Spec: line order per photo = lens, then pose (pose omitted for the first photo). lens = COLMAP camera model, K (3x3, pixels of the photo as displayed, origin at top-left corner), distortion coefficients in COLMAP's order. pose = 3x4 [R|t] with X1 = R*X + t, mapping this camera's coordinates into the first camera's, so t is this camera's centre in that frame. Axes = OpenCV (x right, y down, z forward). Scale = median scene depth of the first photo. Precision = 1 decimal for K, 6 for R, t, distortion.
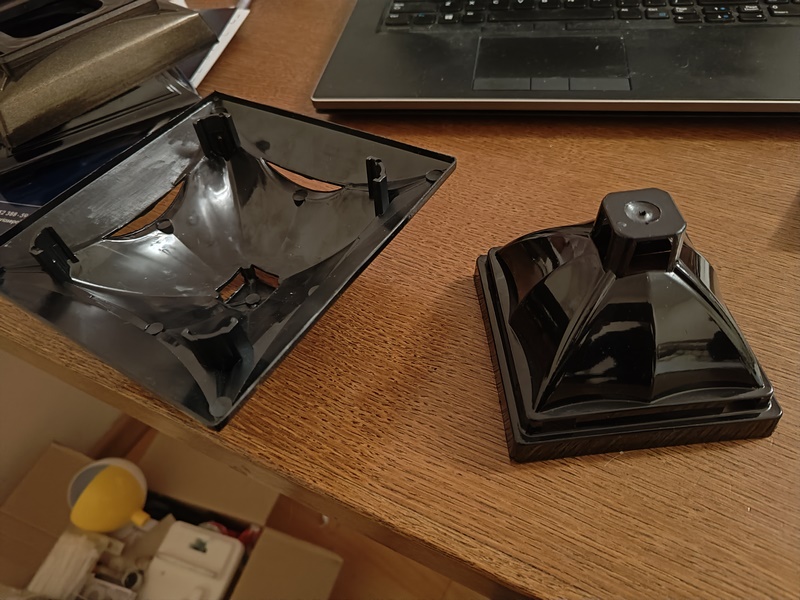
lens RADIAL K [[607.4, 0, 400.0], [0, 607.4, 300.0], [0, 0, 1]] dist [-0.006240, 0.001228]
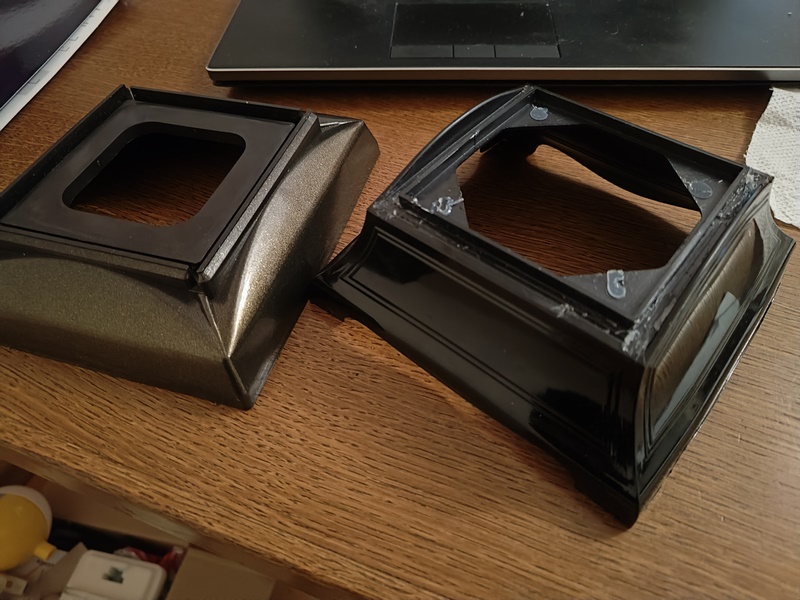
lens RADIAL K [[608.6, 0, 400.8], [0, 608.6, 295.3], [0, 0, 1]] dist [-0.009626, -0.000684]
pose [[0.992647, -0.040426, 0.114097, 0.029177], [0.040501, 0.999178, 0.001663, 0.005236], [-0.114071, 0.002971, 0.993468, 0.164544]]
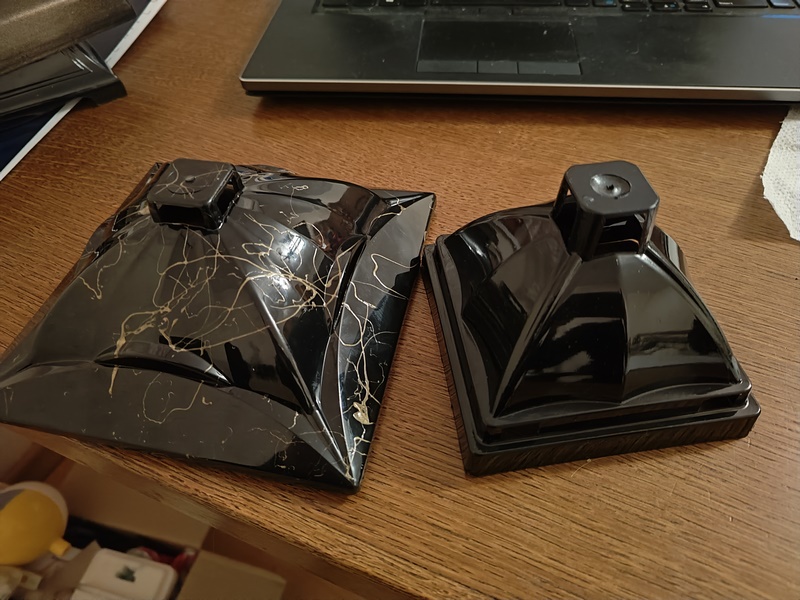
lens RADIAL K [[608.6, 0, 400.8], [0, 608.6, 295.3], [0, 0, 1]] dist [-0.009626, -0.000684]
pose [[0.995758, -0.010549, 0.091402, 0.011501], [0.012592, 0.999683, -0.021795, 0.024595], [-0.091143, 0.022853, 0.995576, 0.126528]]
